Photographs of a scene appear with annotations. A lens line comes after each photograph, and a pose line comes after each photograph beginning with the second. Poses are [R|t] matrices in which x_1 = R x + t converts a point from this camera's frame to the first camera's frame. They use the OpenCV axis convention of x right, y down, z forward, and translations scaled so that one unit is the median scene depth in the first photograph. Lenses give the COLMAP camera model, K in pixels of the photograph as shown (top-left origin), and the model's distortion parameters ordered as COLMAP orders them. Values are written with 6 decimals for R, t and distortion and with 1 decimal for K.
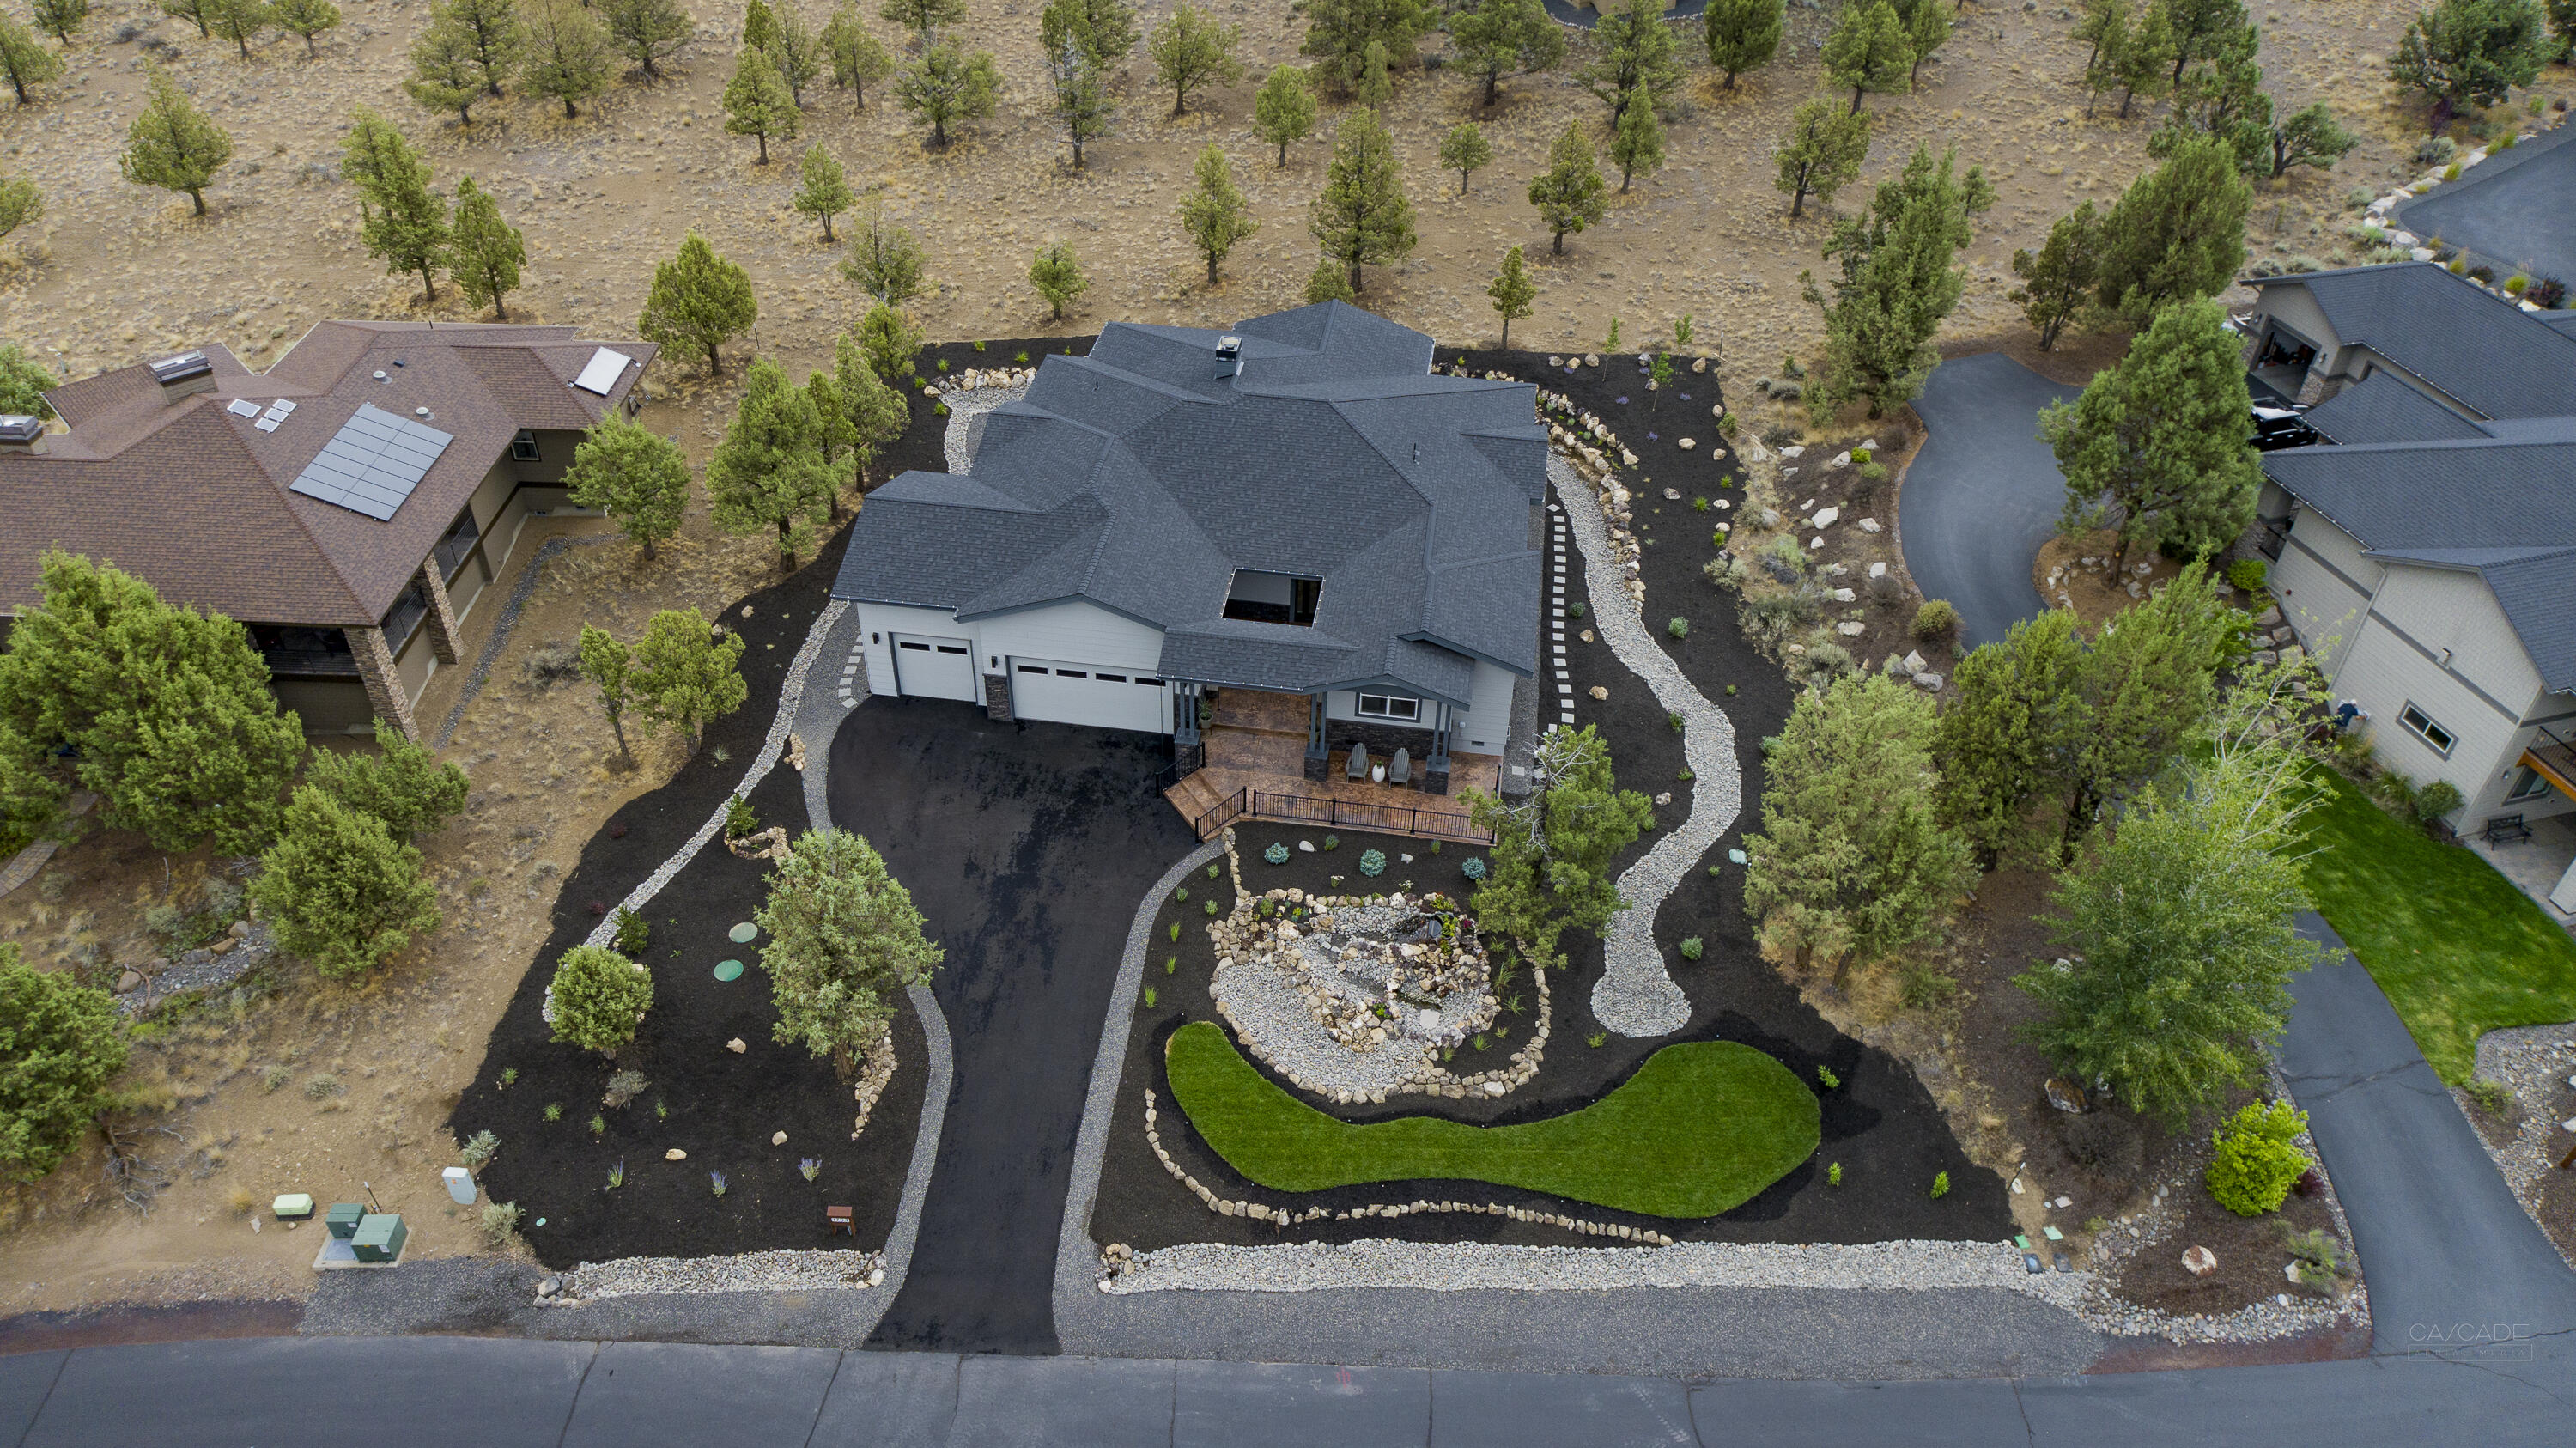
lens RADIAL K [[1738.1, 0, 1283.2], [0, 1738.1, 721.5], [0, 0, 1]] dist [-0.017674, 0.015533]
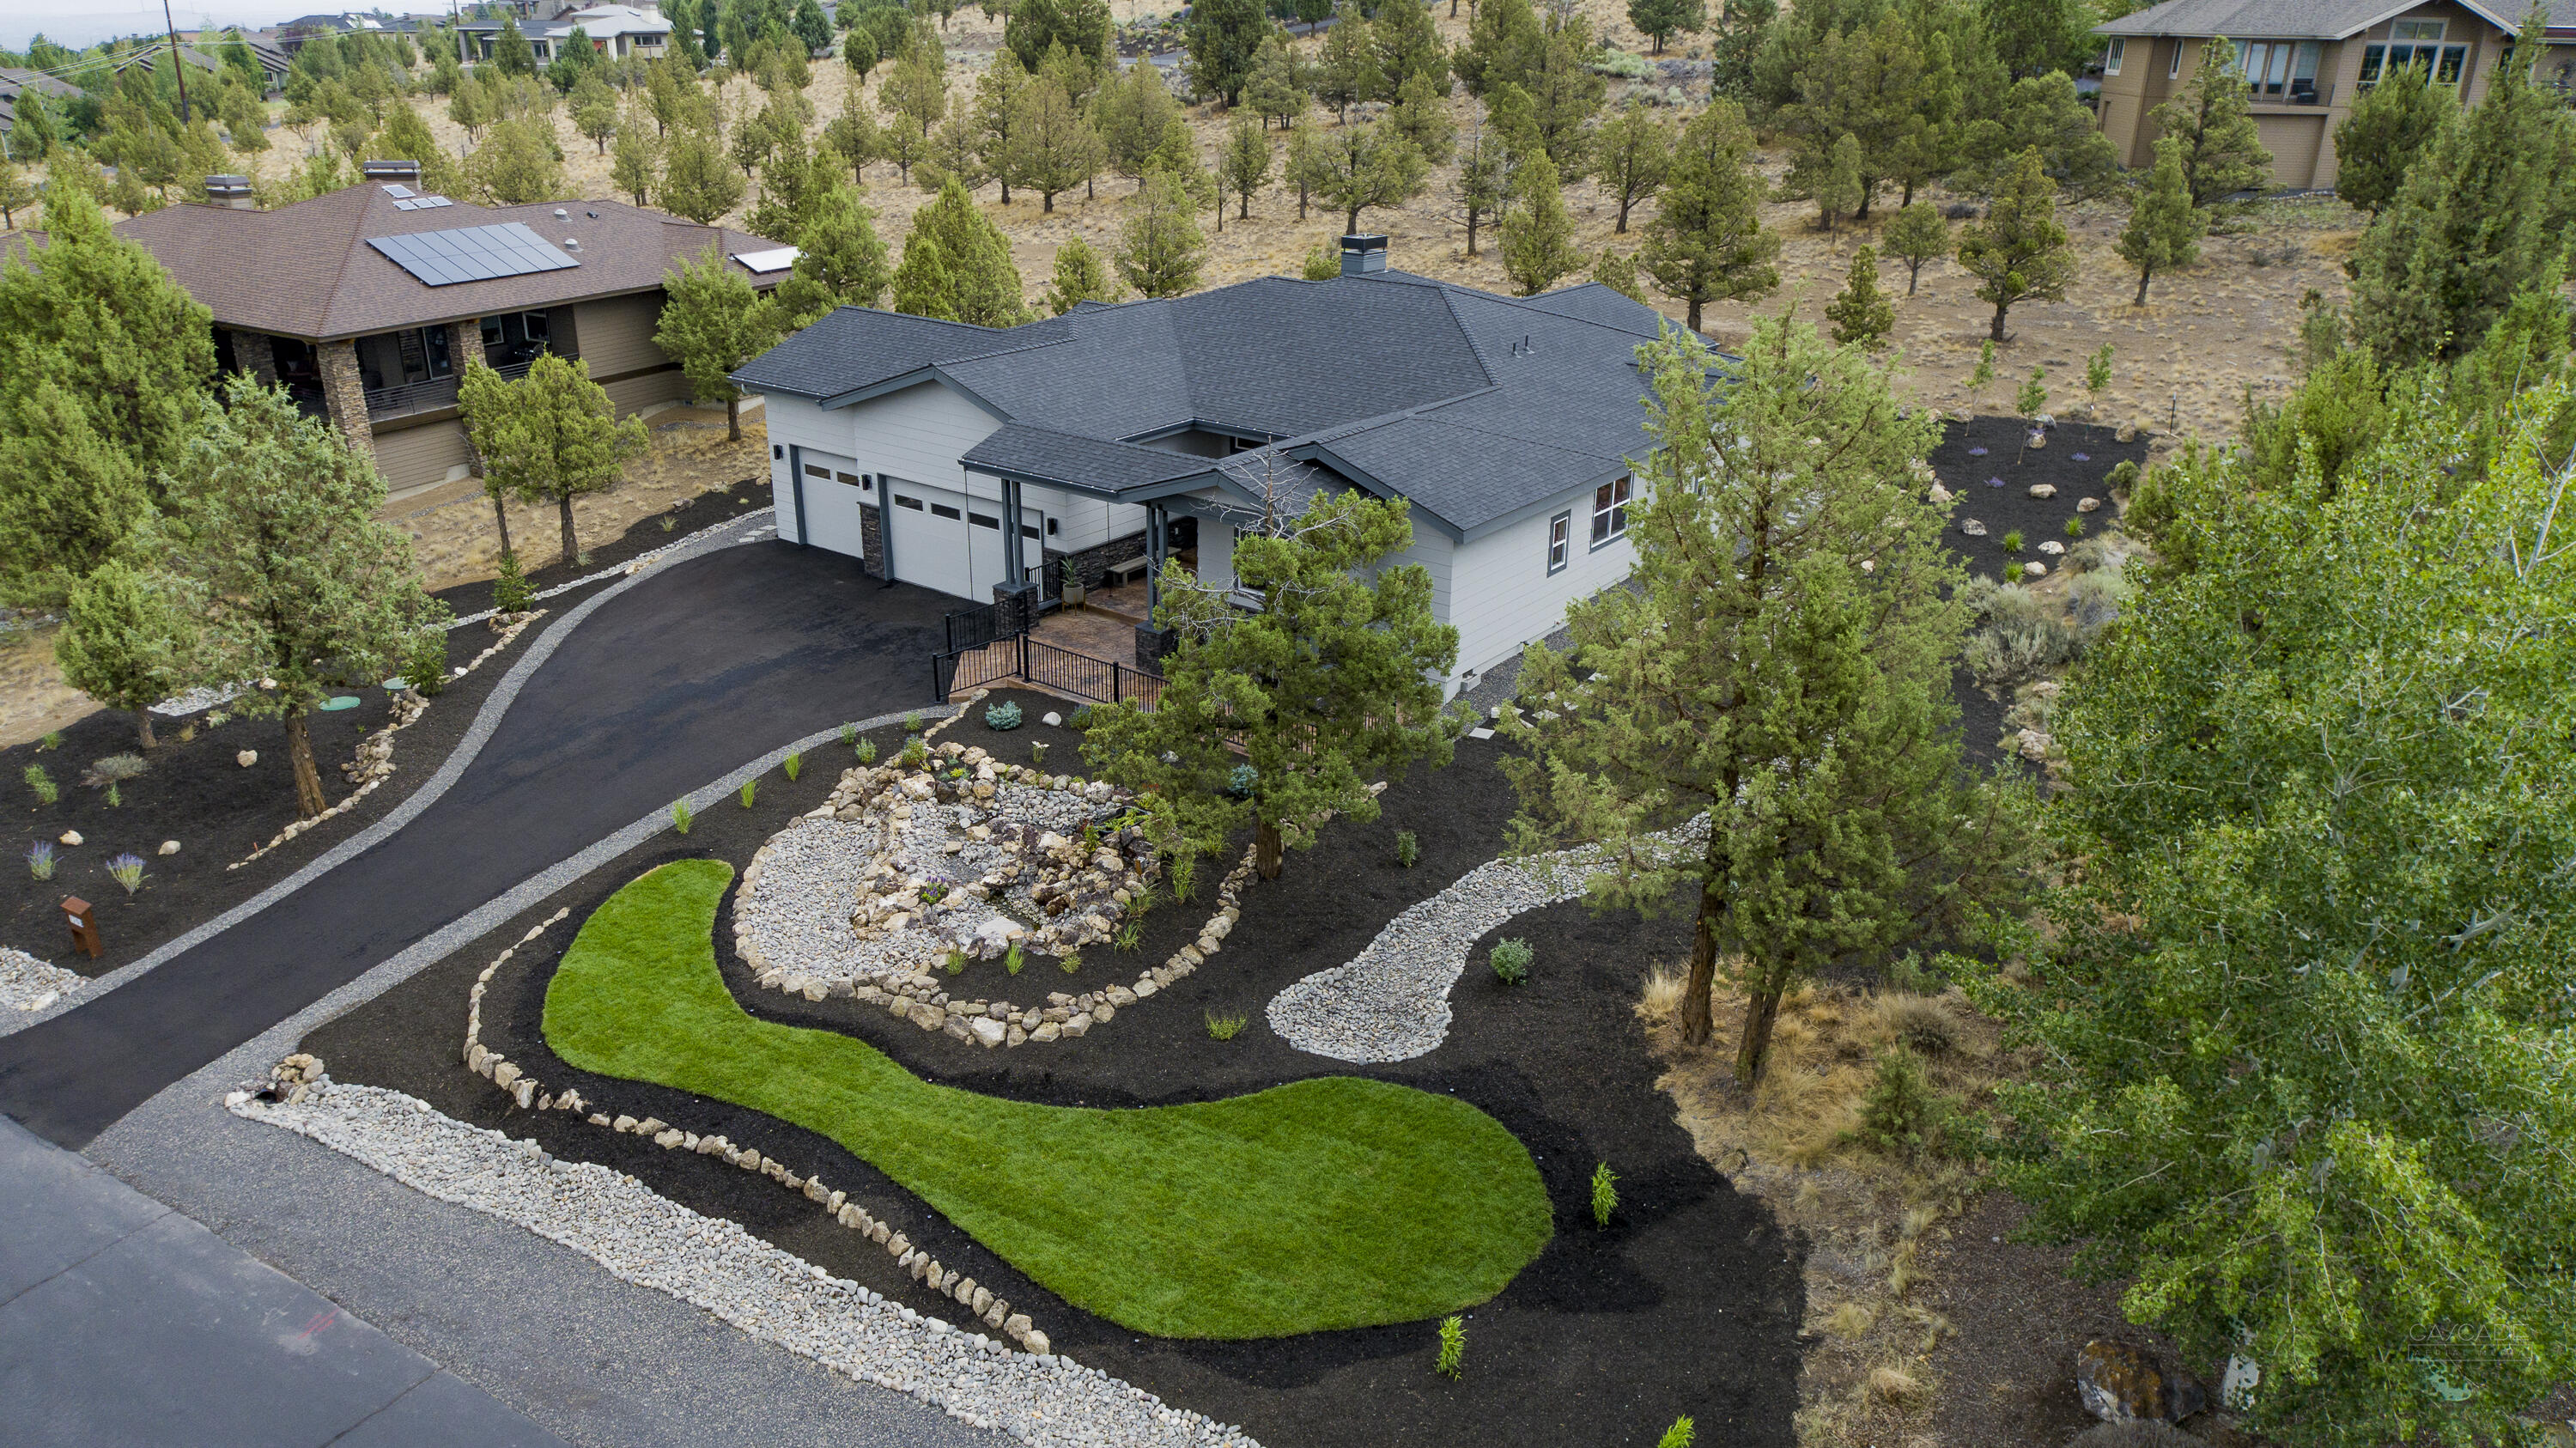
lens RADIAL K [[1738.1, 0, 1283.2], [0, 1738.1, 721.5], [0, 0, 1]] dist [-0.017674, 0.015533]
pose [[0.878656, 0.172156, -0.445338, 0.408919], [-0.292295, 0.931472, -0.216618, 0.203697], [0.377528, 0.320503, 0.868764, 0.514417]]
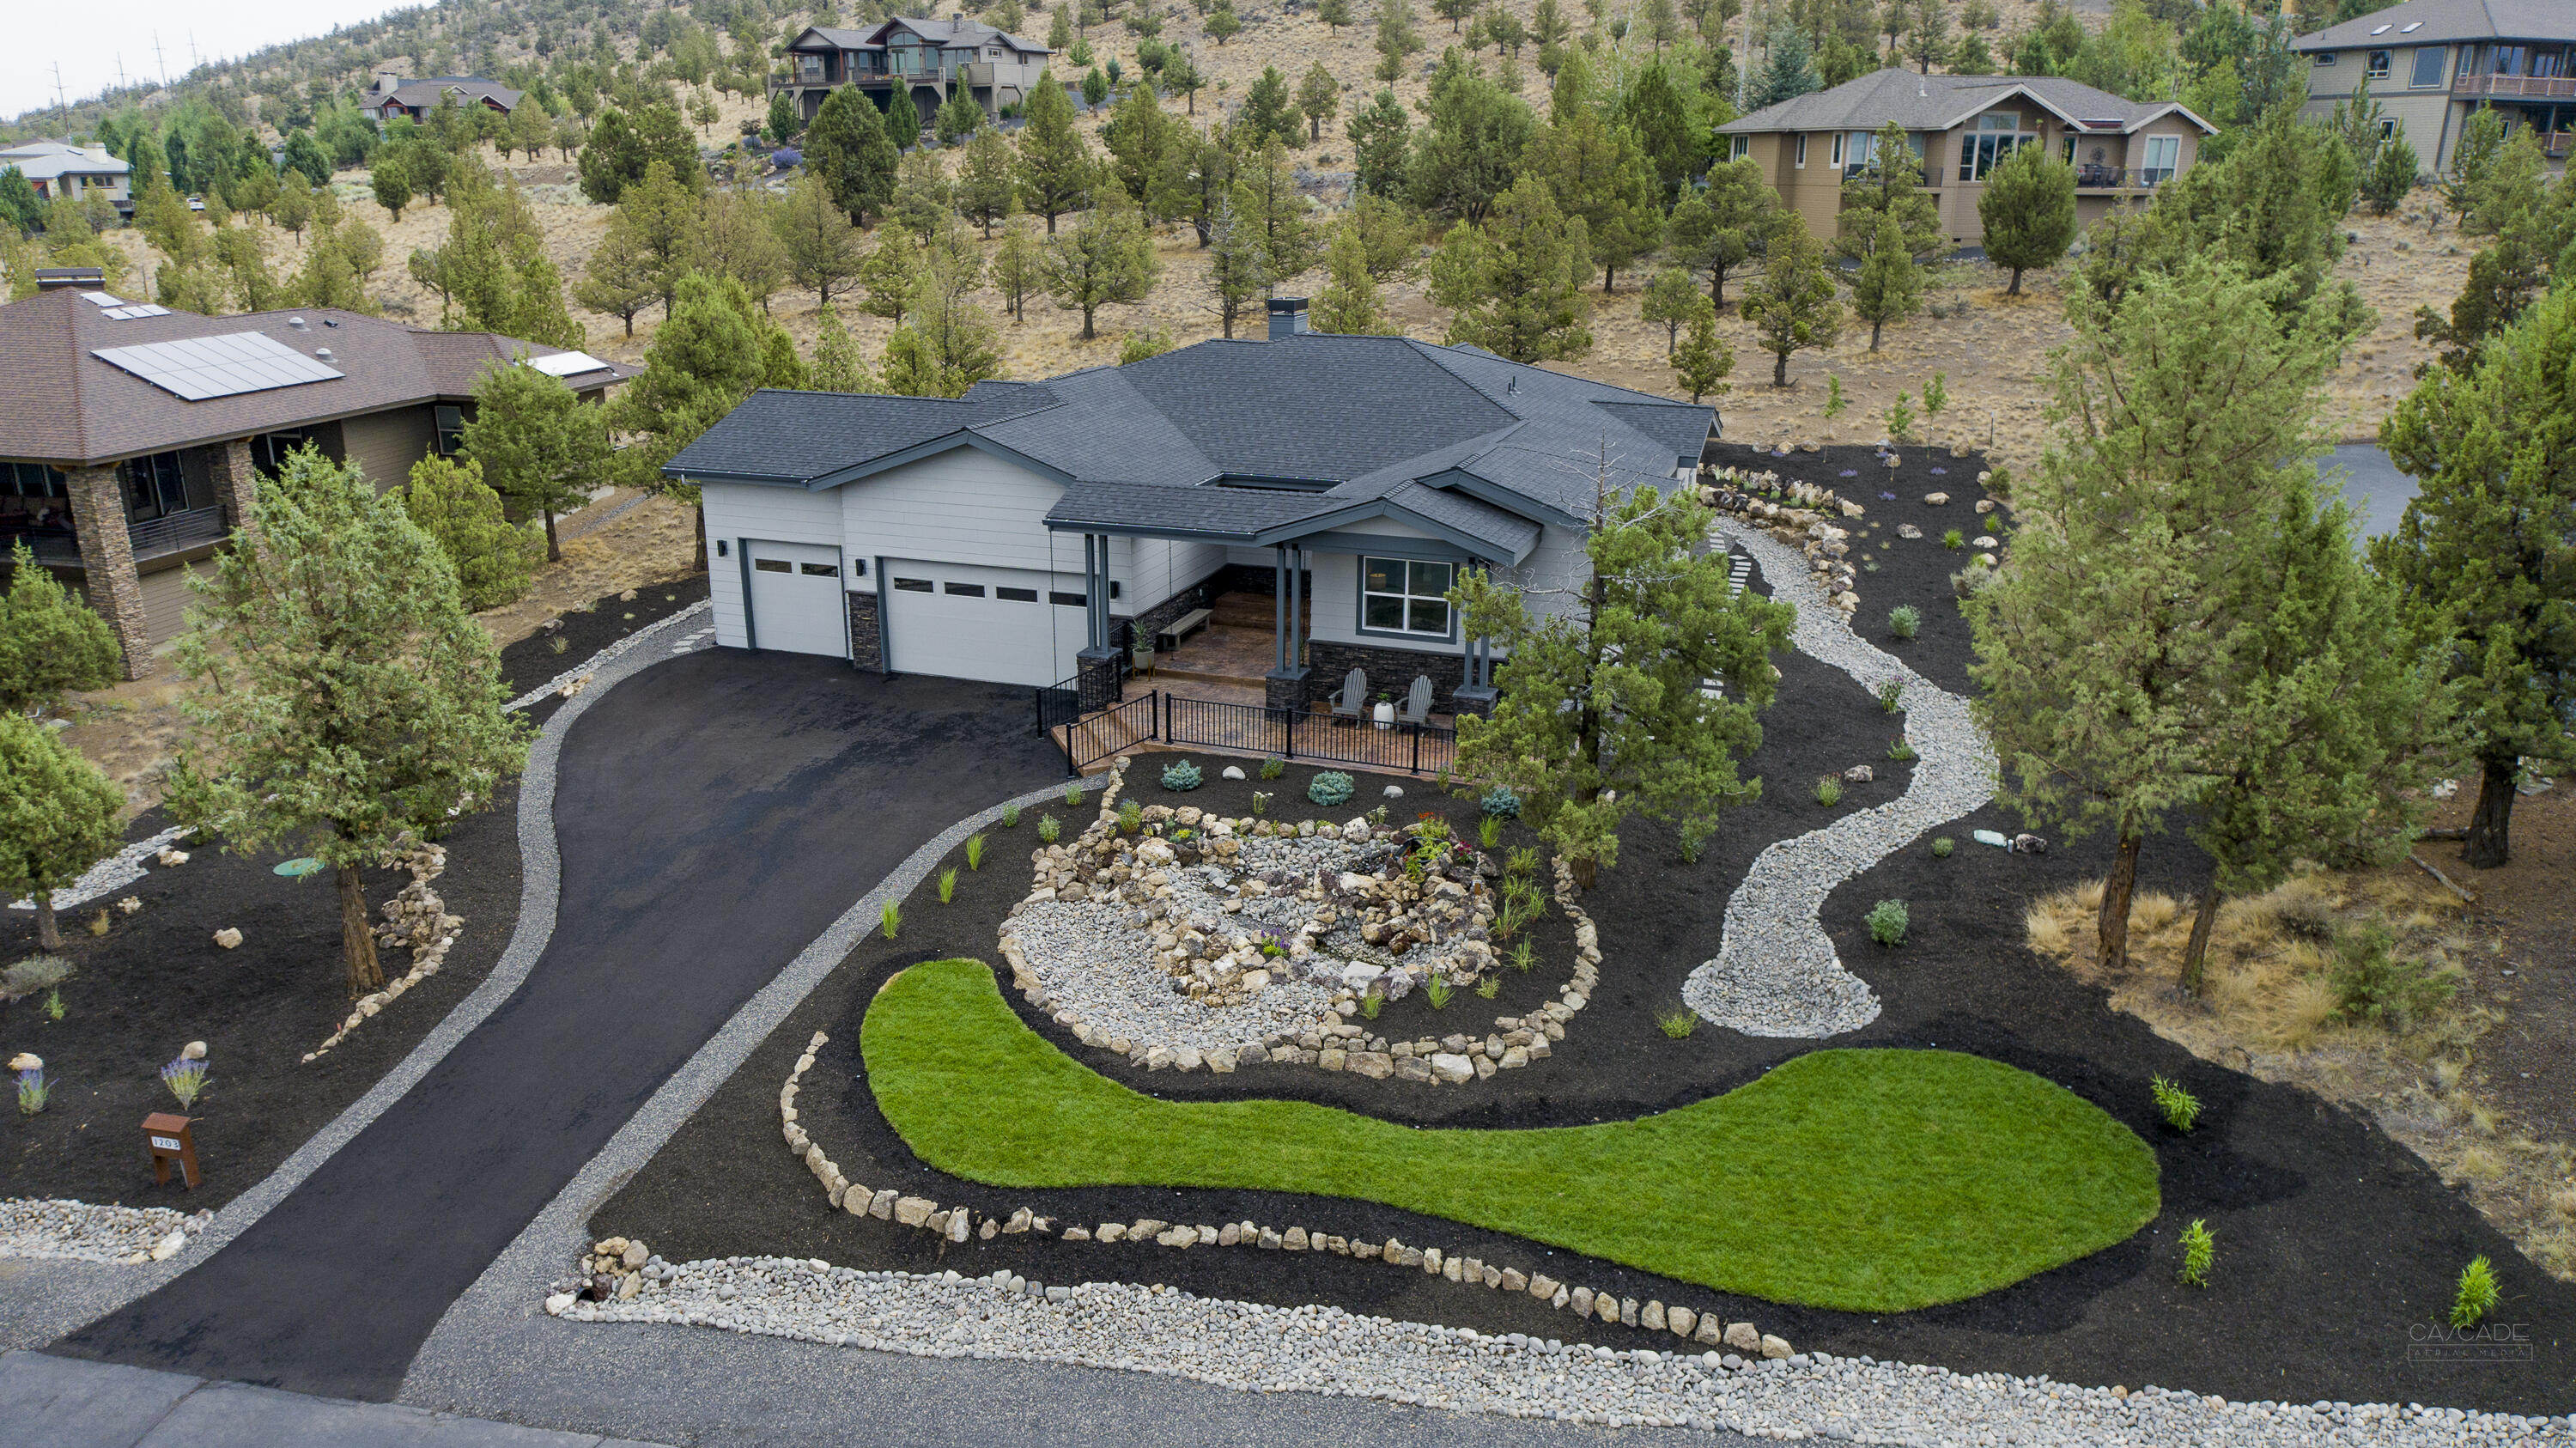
lens RADIAL K [[1738.1, 0, 1283.2], [0, 1738.1, 721.5], [0, 0, 1]] dist [-0.017674, 0.015533]
pose [[0.980091, 0.043827, -0.193650, 0.159544], [-0.109646, 0.932594, -0.343870, 0.284180], [0.165526, 0.358257, 0.918832, 0.479039]]
